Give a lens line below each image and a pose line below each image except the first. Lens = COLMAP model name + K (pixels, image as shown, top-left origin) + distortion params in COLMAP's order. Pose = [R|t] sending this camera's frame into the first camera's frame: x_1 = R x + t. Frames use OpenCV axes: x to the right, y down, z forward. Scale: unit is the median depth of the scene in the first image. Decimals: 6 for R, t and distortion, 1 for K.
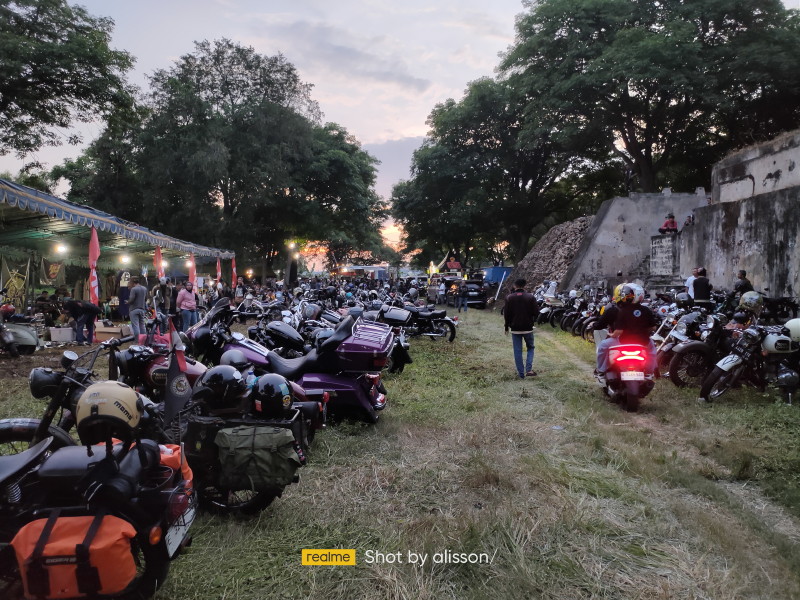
lens RADIAL K [[617.8, 0, 401.8], [0, 617.8, 300.2], [0, 0, 1]] dist [0.044335, -0.024031]
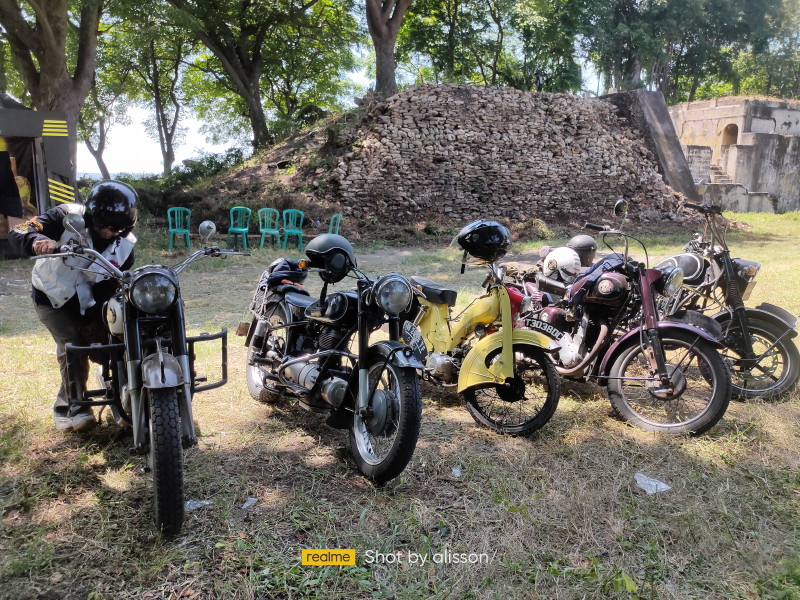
lens RADIAL K [[617.8, 0, 399.7], [0, 617.8, 298.6], [0, 0, 1]] dist [0.044335, -0.024031]
pose [[-0.430548, -0.165722, 0.887223, -0.489991], [0.017923, 0.981235, 0.191980, -0.080363], [-0.902390, 0.098559, -0.419499, 2.559265]]
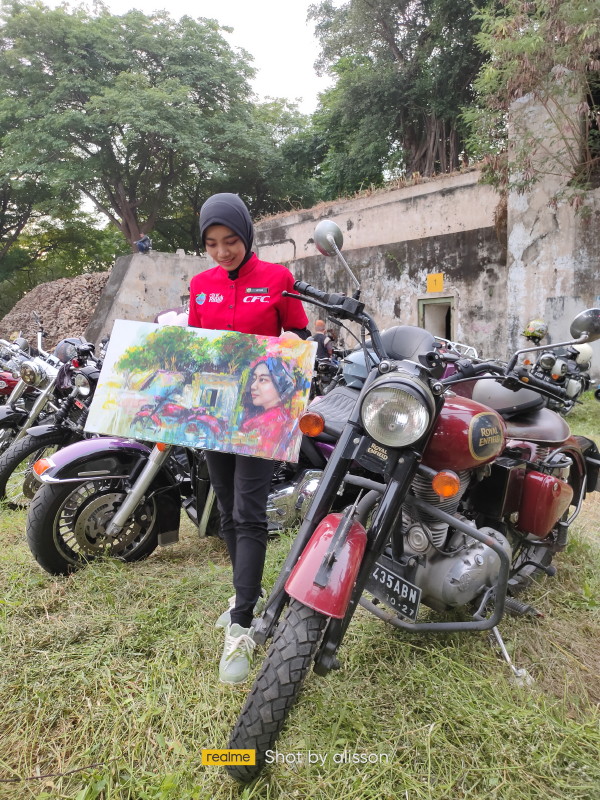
lens RADIAL K [[617.8, 0, 297.4], [0, 617.8, 403.3], [0, 0, 1]] dist [0.044335, -0.024031]
pose [[0.741657, -0.070237, 0.667092, -0.173306], [0.038738, 0.997328, 0.061940, 0.017786], [-0.669660, -0.020096, 0.742396, 0.193691]]
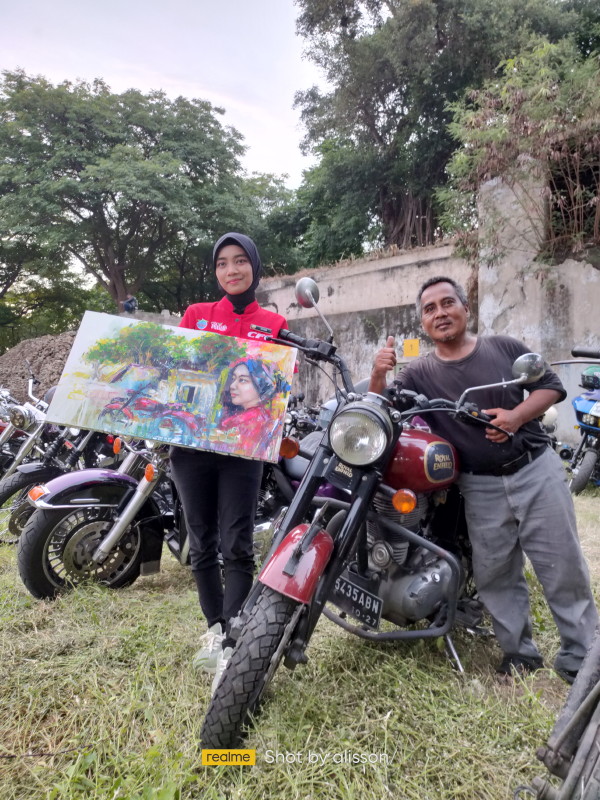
lens RADIAL K [[617.8, 0, 292.3], [0, 617.8, 401.0], [0, 0, 1]] dist [0.044335, -0.024031]
pose [[0.725108, 0.018701, 0.688381, -0.182849], [0.014395, 0.999001, -0.042302, 0.023407], [-0.688484, 0.040583, 0.724115, 0.183195]]
